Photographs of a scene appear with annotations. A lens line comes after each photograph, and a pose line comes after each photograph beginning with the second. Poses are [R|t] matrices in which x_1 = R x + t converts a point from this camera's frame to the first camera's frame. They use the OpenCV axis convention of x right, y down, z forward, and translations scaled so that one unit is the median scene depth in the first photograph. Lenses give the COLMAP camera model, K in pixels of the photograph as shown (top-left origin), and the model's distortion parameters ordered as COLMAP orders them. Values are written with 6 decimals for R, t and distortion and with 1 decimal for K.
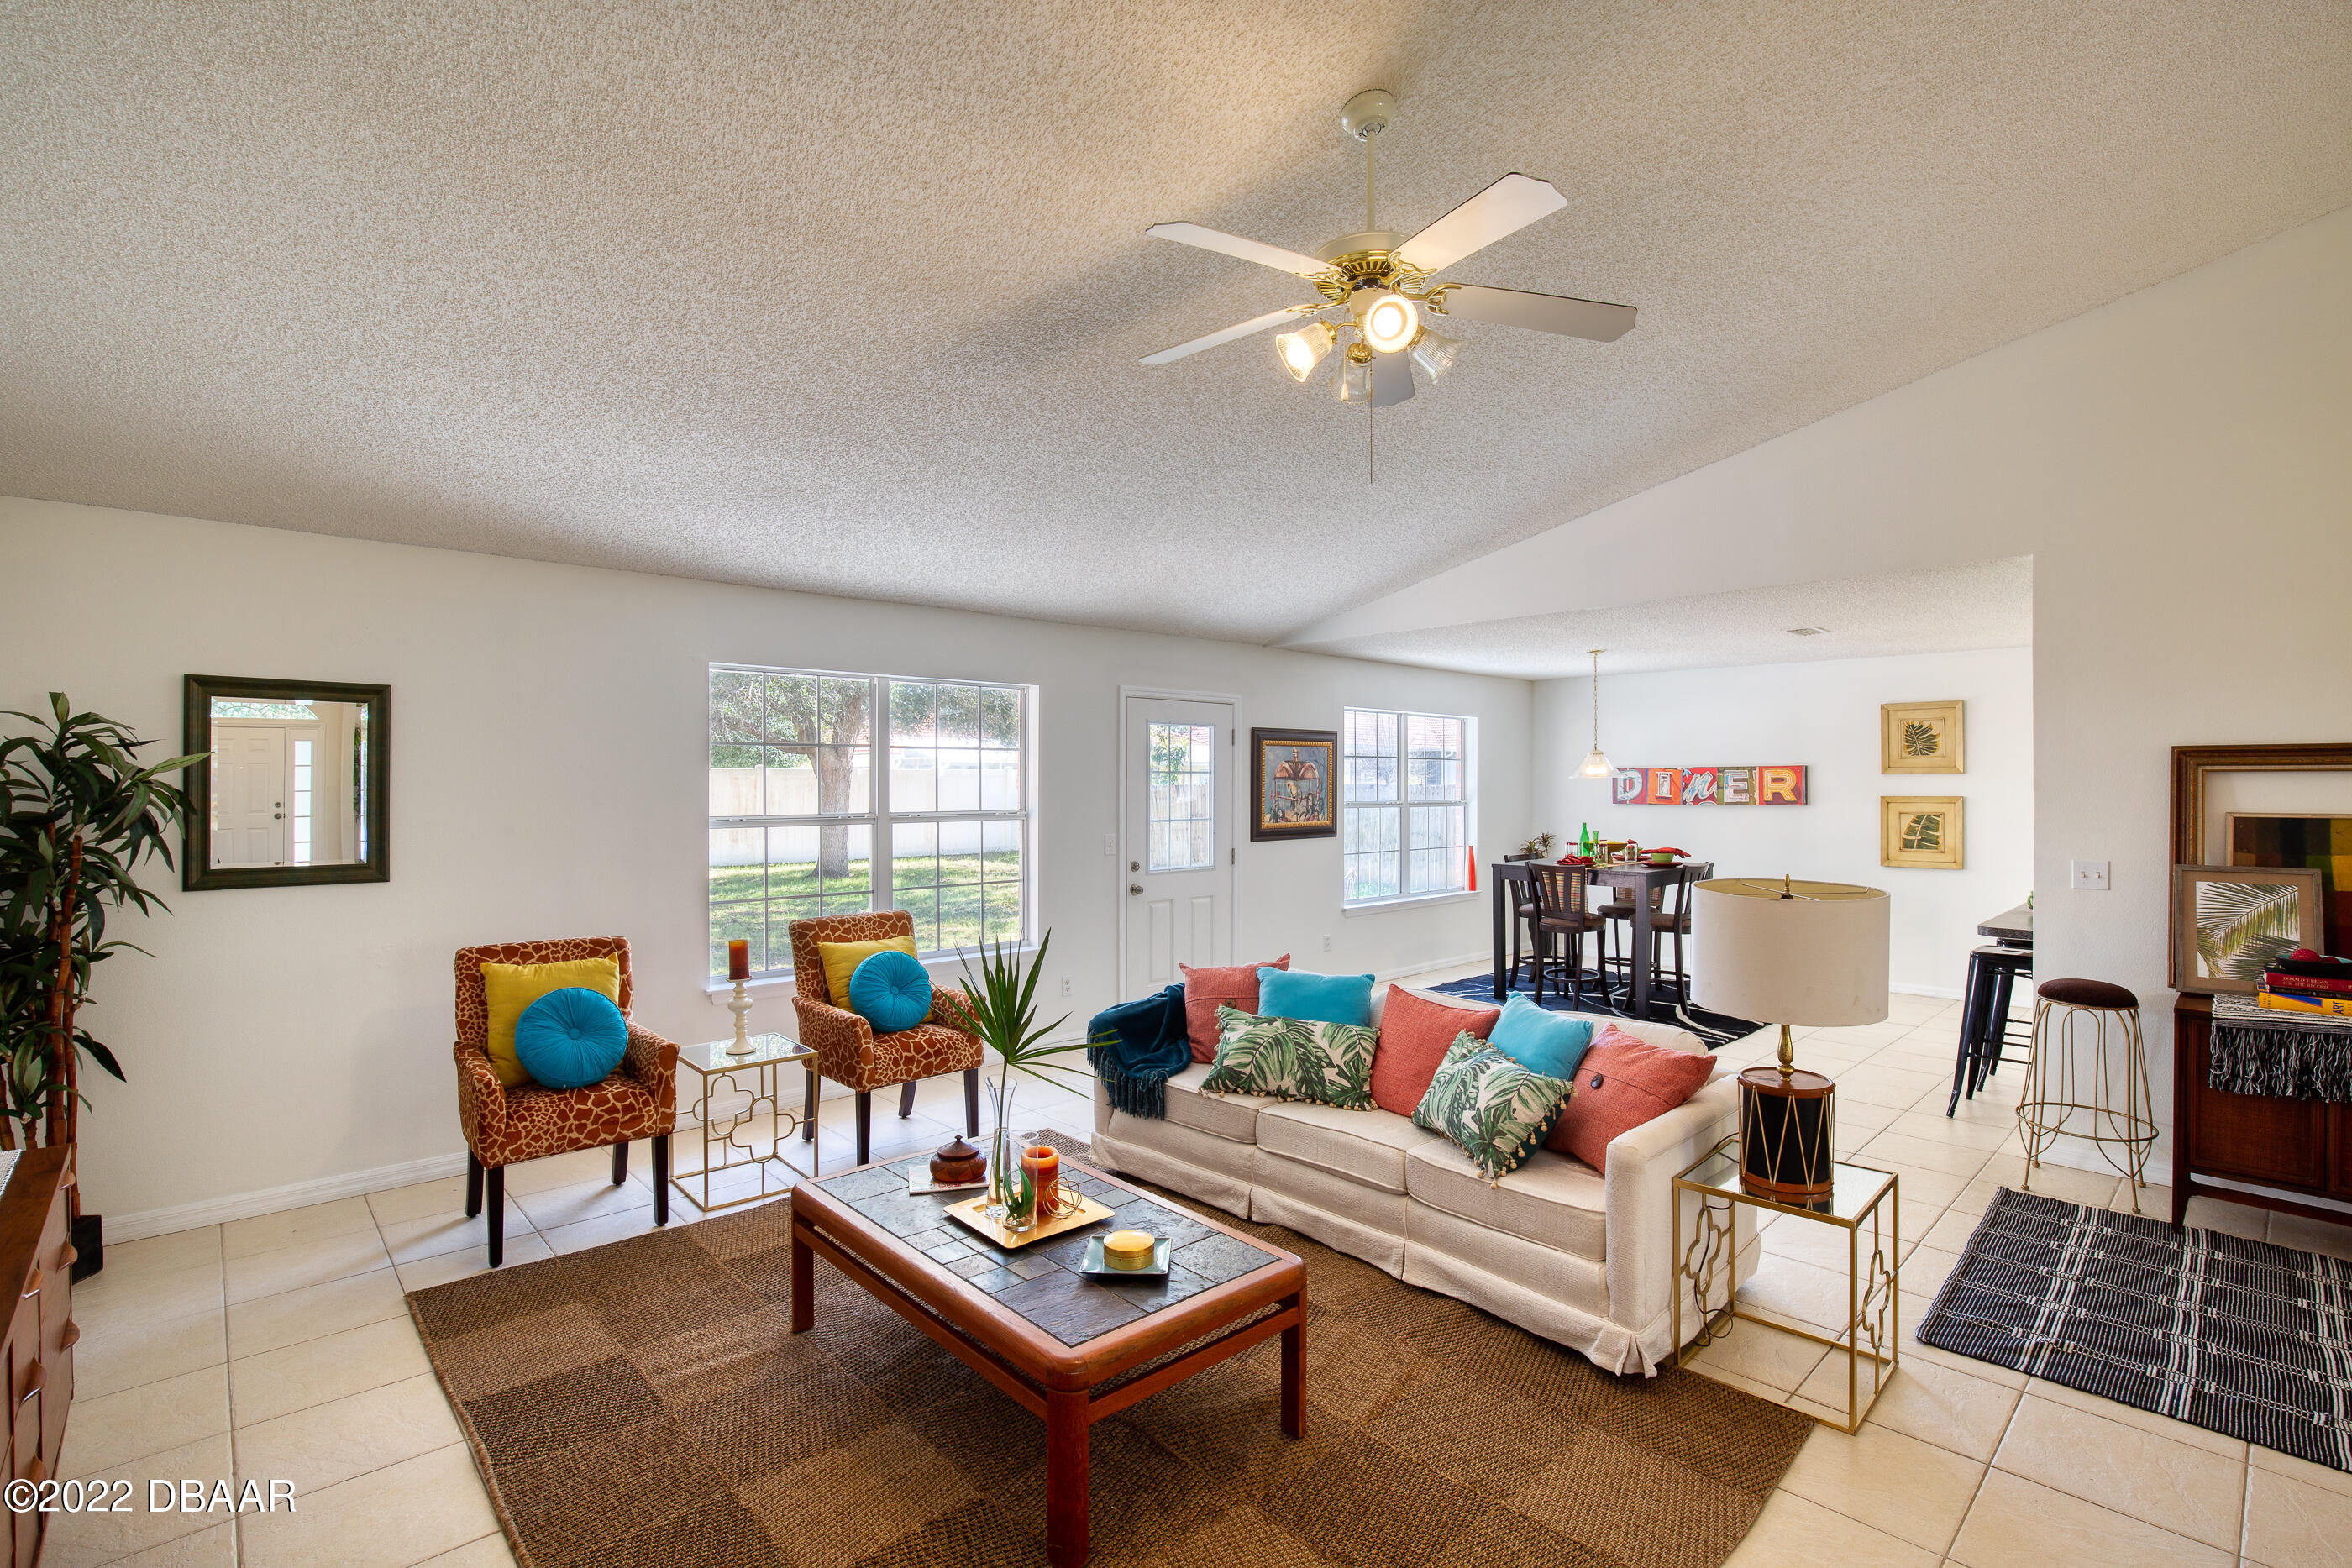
lens RADIAL K [[1076.2, 0, 1176.0], [0, 1076.2, 790.8], [0, 0, 1]] dist [-0.035990, 0.005792]
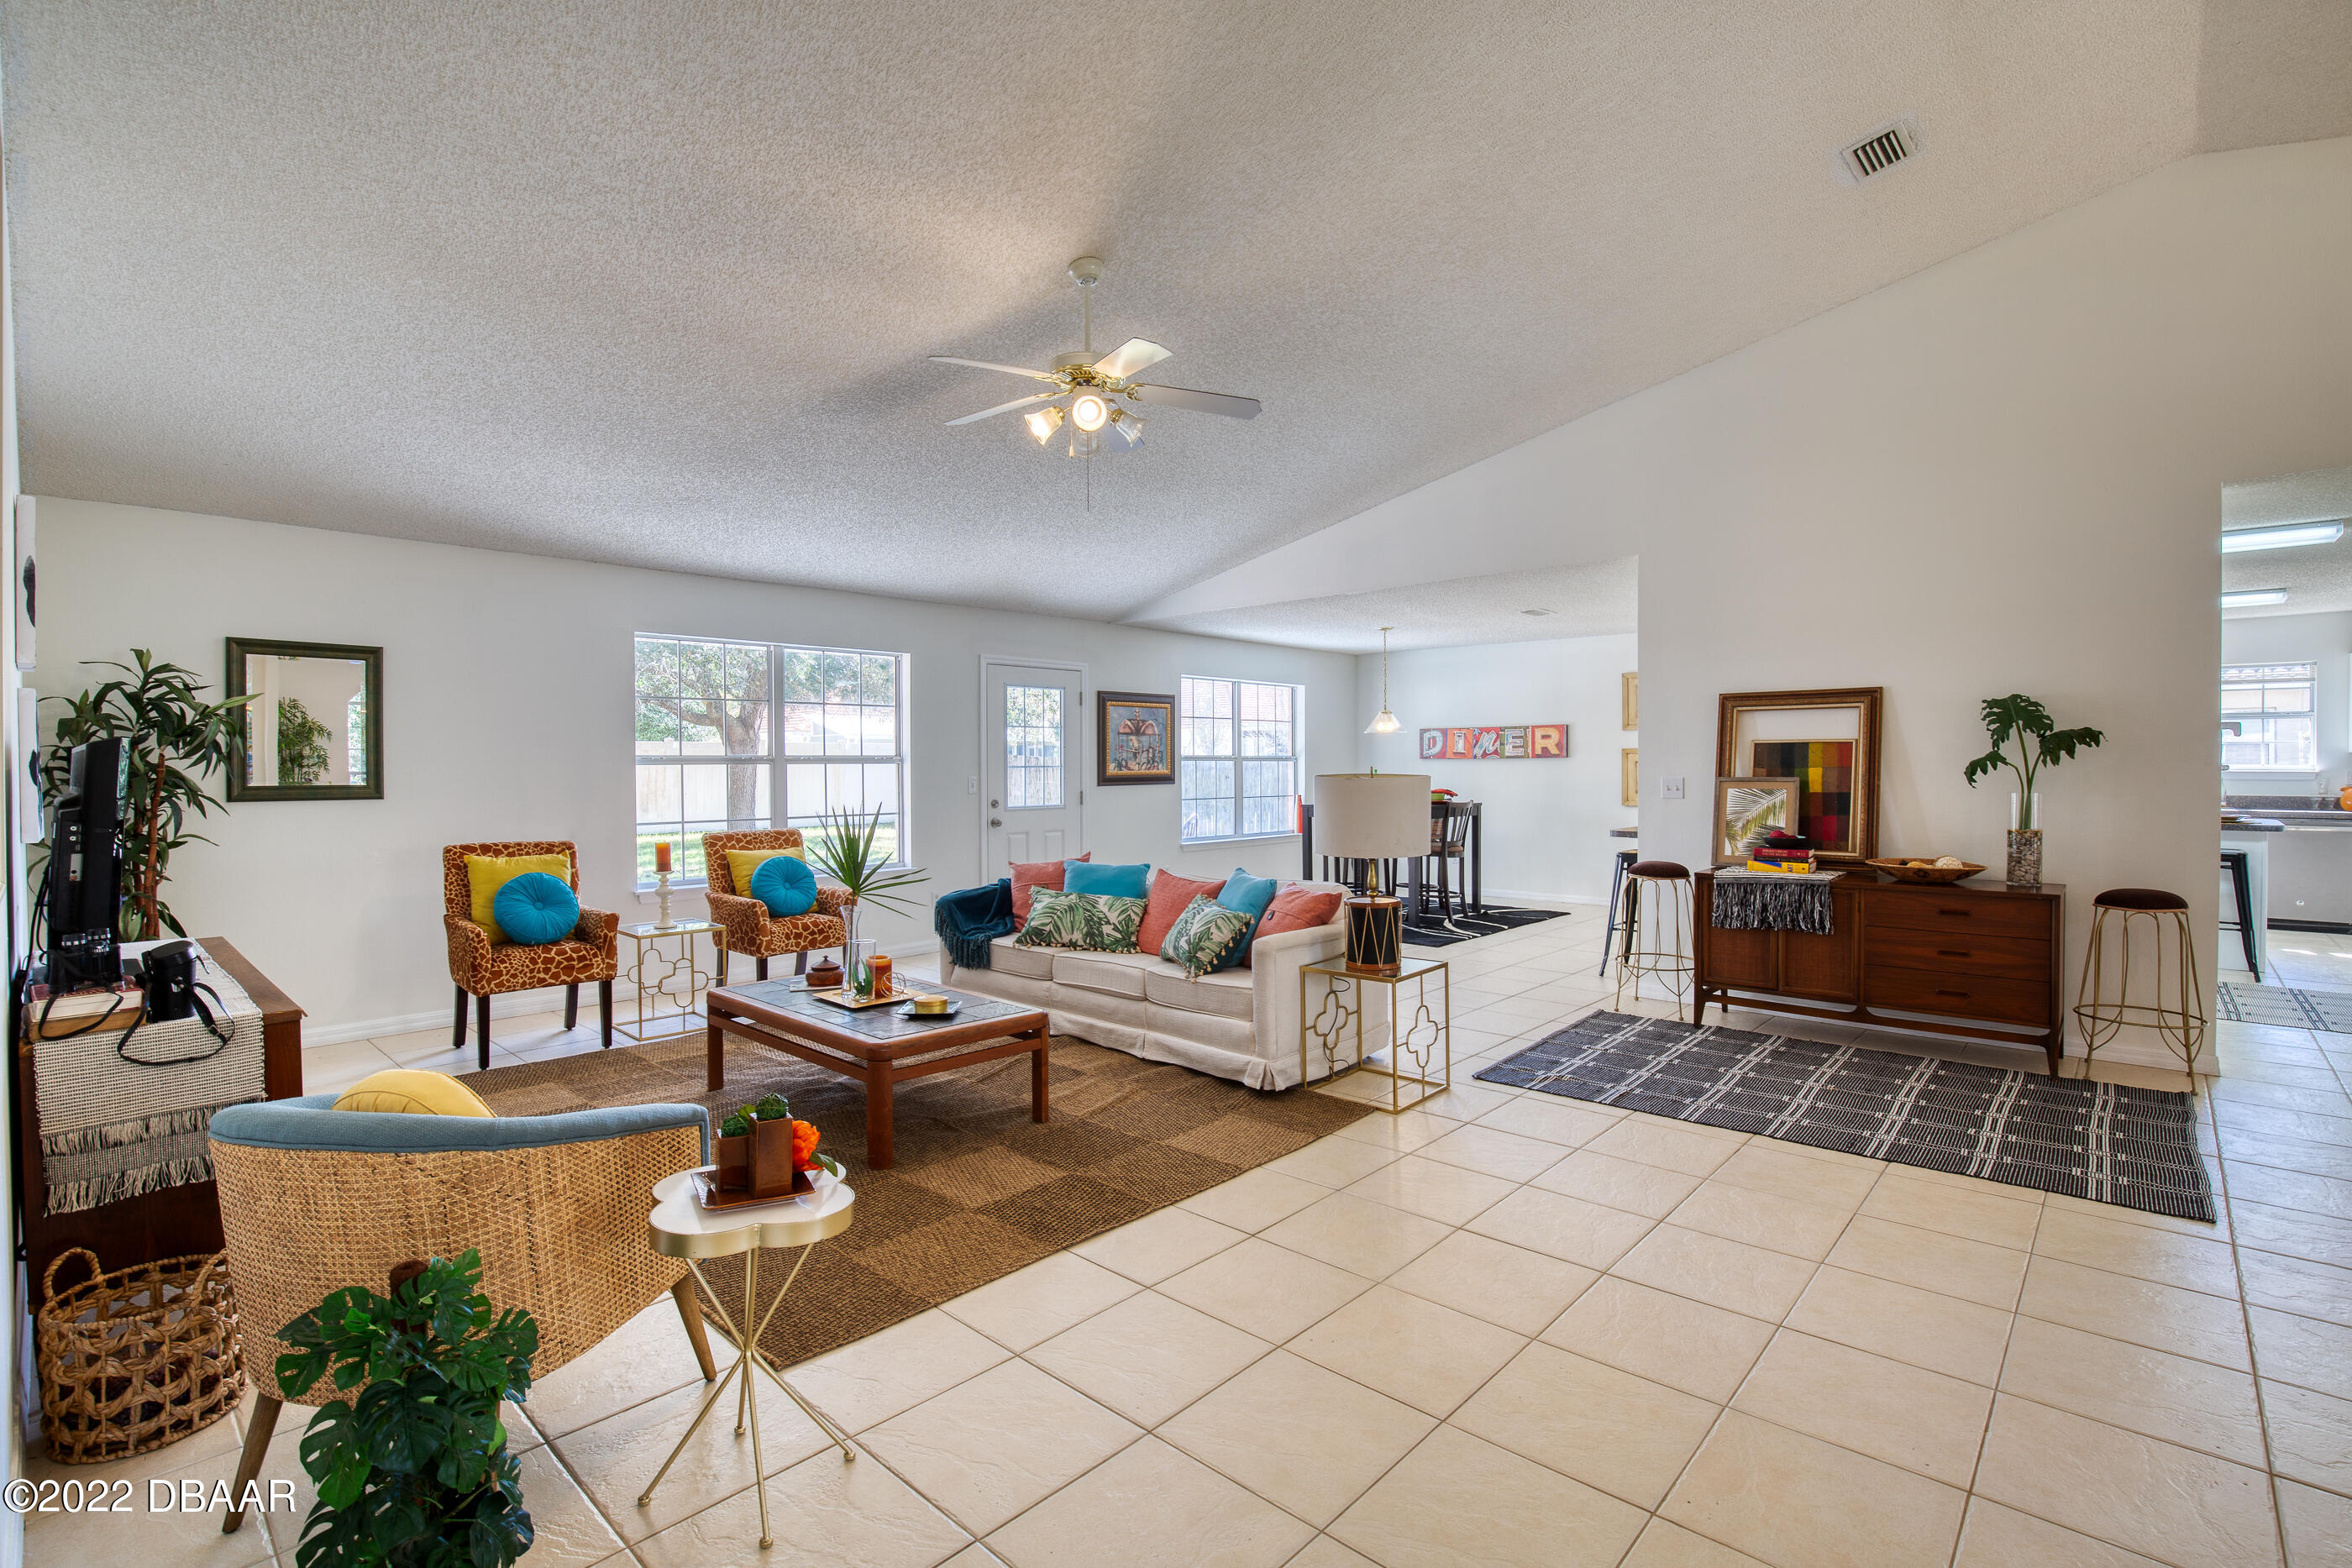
lens RADIAL K [[1076.2, 0, 1189.2], [0, 1076.2, 783.6], [0, 0, 1]] dist [-0.035990, 0.005792]
pose [[0.996394, -0.007325, 0.084534, 0.133324], [0.006528, 0.999932, 0.009711, 0.063642], [-0.084600, -0.009124, 0.996373, -0.385674]]
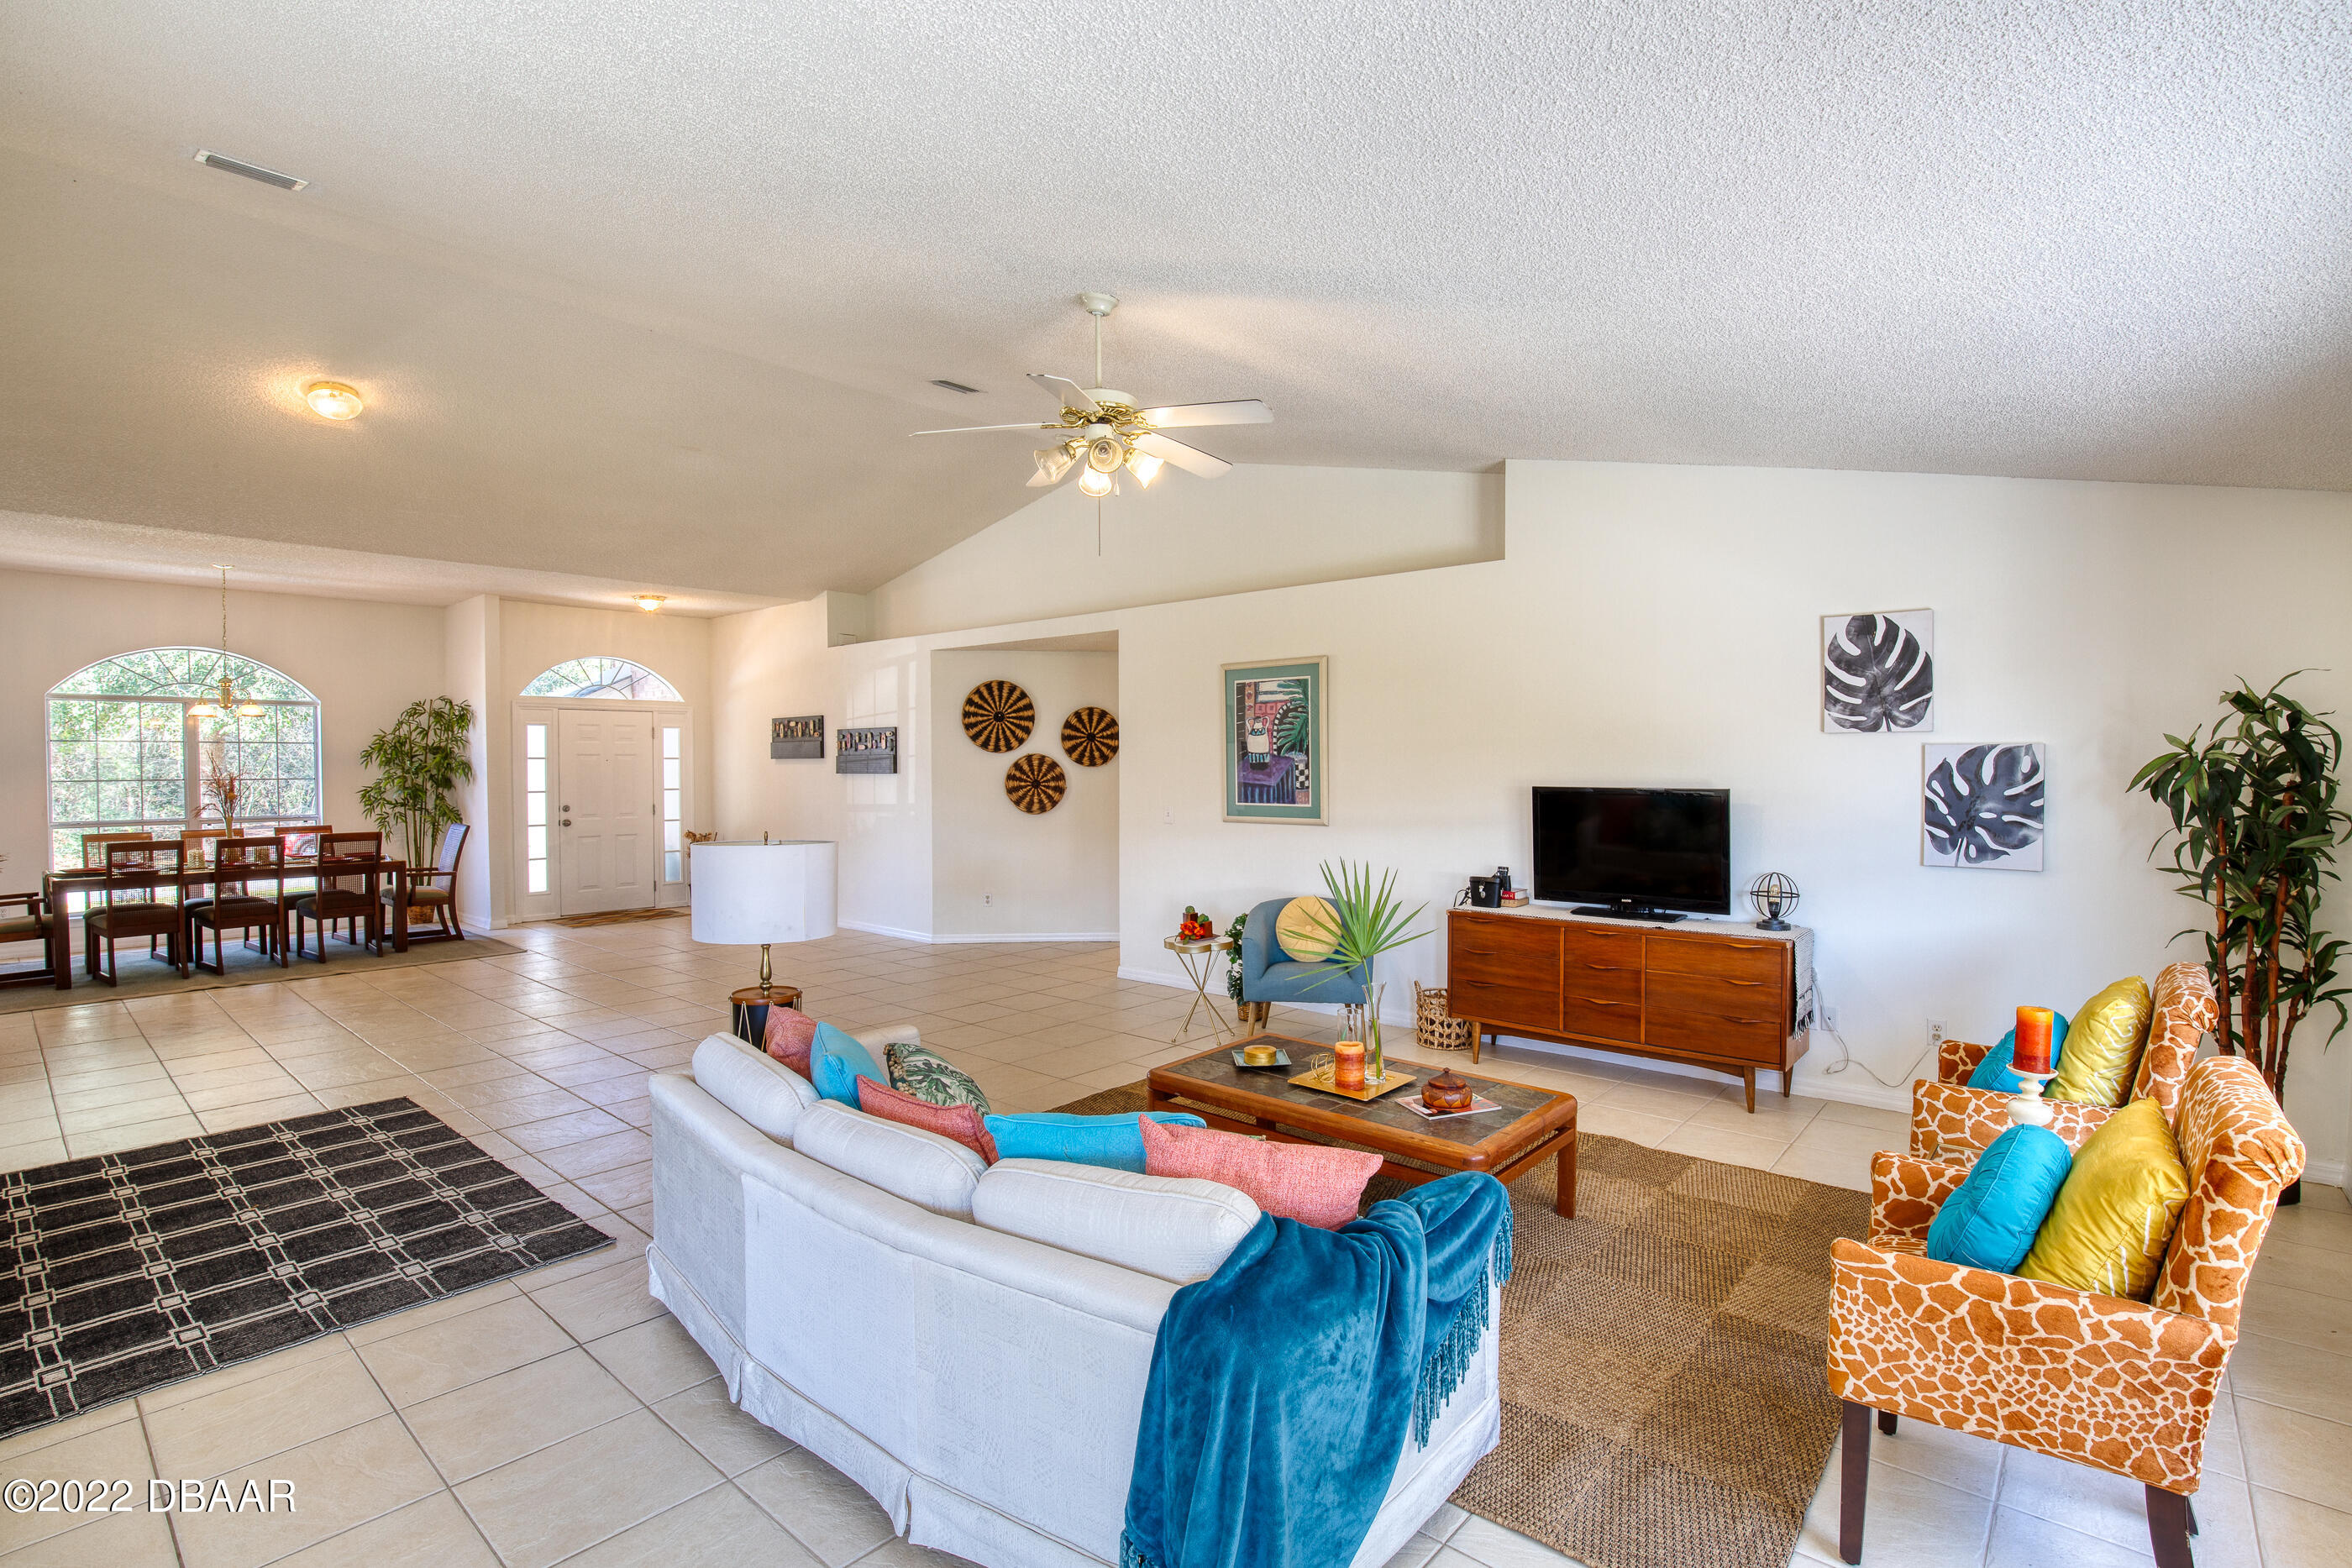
lens RADIAL K [[1076.2, 0, 1138.9], [0, 1076.2, 783.1], [0, 0, 1]] dist [-0.035990, 0.005792]
pose [[-0.997723, 0.005585, -0.067220, 0.158893], [0.003623, 0.999565, 0.029271, -0.011781], [0.067354, 0.028960, -0.997309, 1.690932]]
